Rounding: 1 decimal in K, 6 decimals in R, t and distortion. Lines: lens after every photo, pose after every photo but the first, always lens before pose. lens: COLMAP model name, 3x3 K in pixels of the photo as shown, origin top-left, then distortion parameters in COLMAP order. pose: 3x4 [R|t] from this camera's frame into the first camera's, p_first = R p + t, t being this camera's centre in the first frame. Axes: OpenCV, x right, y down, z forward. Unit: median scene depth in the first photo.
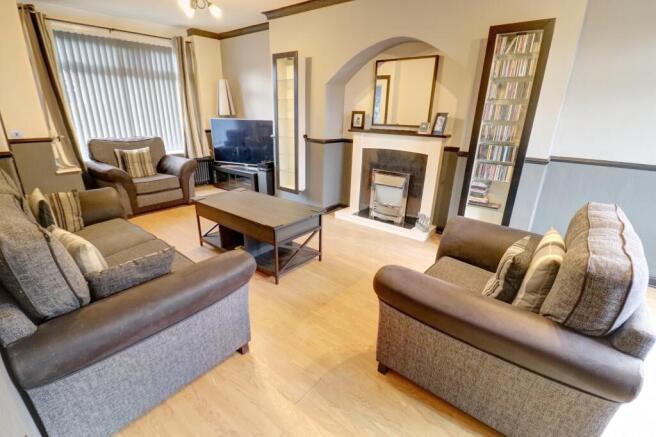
lens RADIAL K [[306.0, 0, 315.3], [0, 306.0, 219.4], [0, 0, 1]] dist [0.015390, -0.013968]
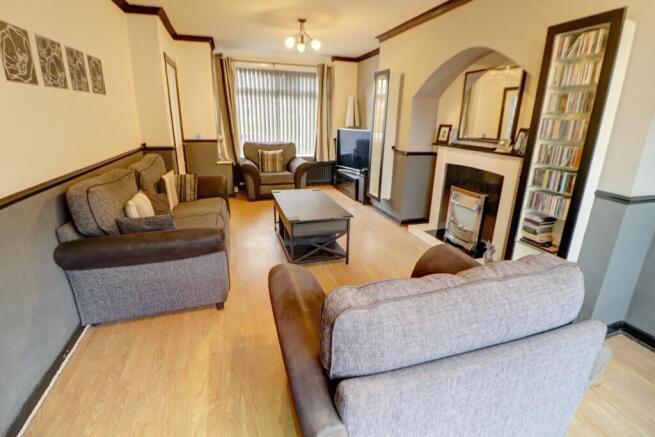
lens RADIAL K [[302.2, 0, 324.4], [0, 302.2, 200.5], [0, 0, 1]] dist [0.013132, -0.000223]
pose [[0.847702, 0.142232, -0.511049, 0.335726], [-0.184357, 0.982325, -0.032408, -0.022969], [0.497407, 0.121688, 0.858940, 0.036960]]
